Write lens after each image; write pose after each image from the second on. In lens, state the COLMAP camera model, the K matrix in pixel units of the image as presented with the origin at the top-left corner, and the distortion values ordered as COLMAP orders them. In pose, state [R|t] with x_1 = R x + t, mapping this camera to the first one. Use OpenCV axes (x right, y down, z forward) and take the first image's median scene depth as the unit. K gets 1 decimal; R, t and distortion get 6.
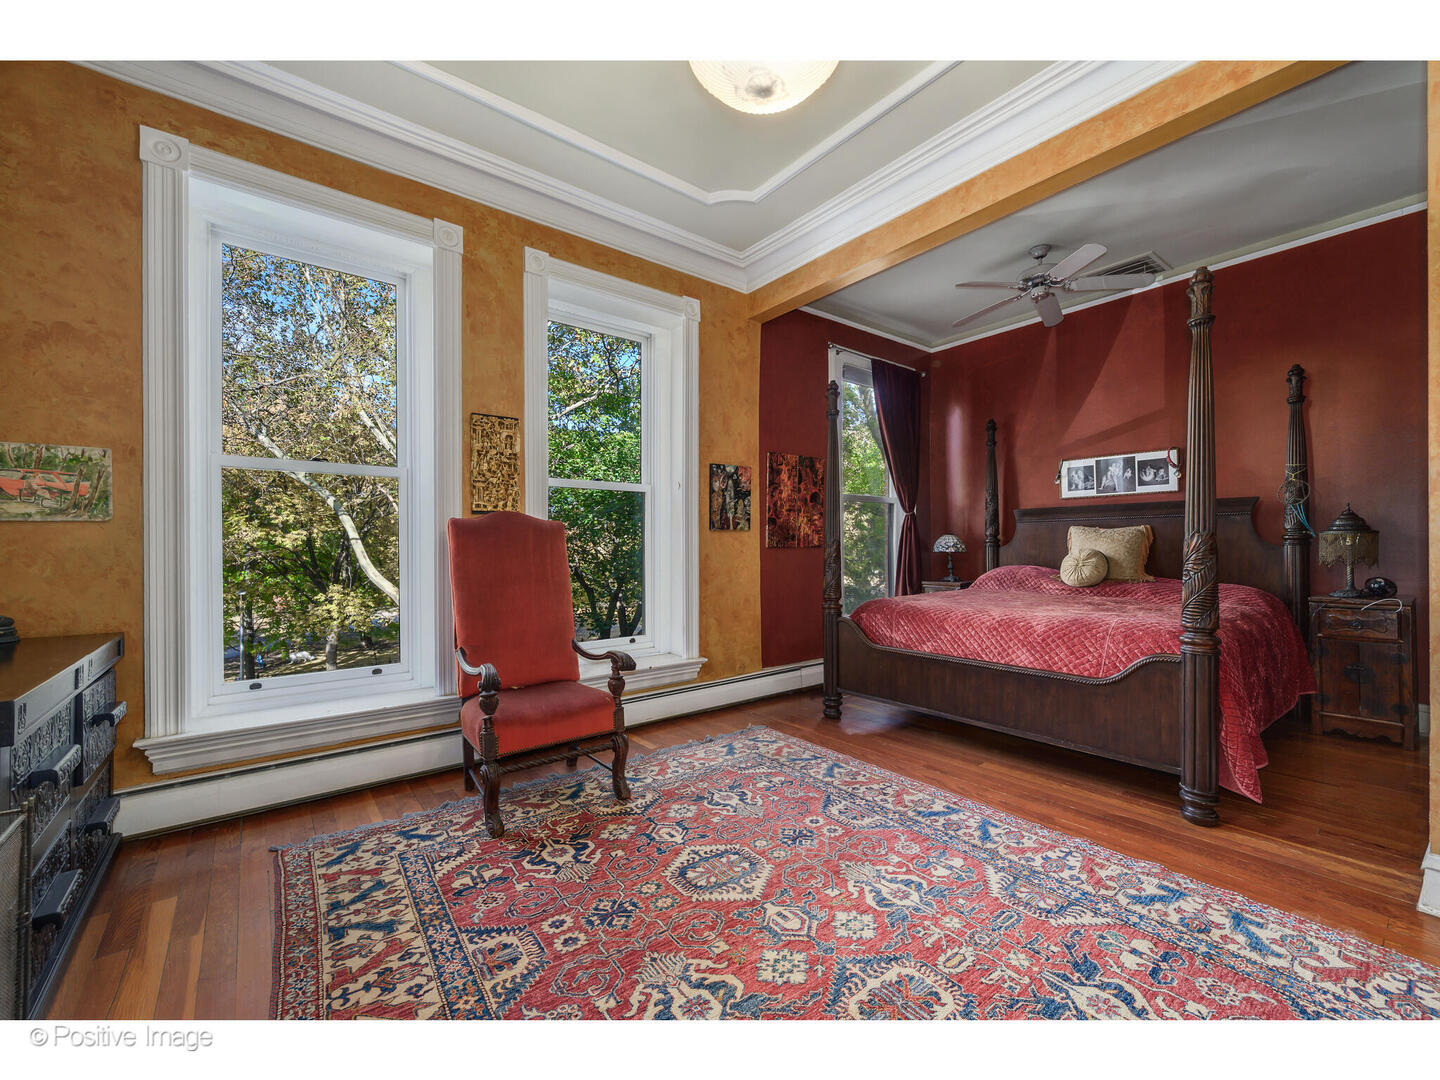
lens RADIAL K [[573.5, 0, 725.0], [0, 573.5, 539.9], [0, 0, 1]] dist [0.001251, 0.000710]
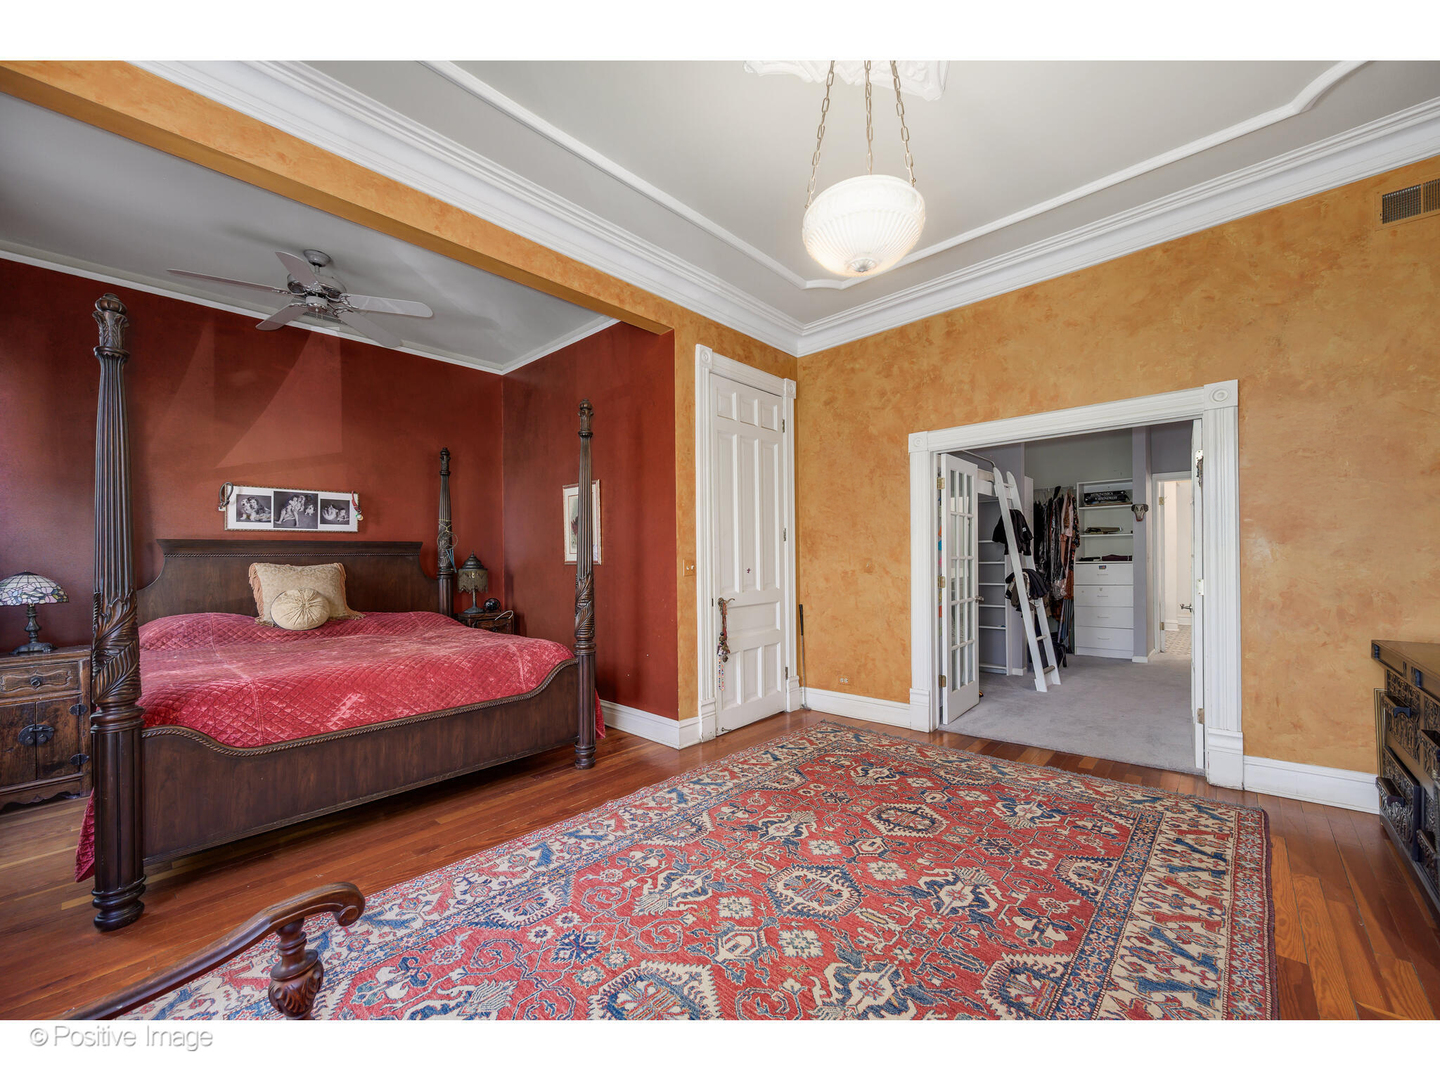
lens RADIAL K [[573.5, 0, 706.1], [0, 573.5, 567.7], [0, 0, 1]] dist [0.001251, 0.000710]
pose [[-0.120415, -0.012492, 0.992645, -0.649434], [0.010907, 0.999844, 0.013905, -0.042574], [-0.992664, 0.012501, -0.120260, 0.810643]]
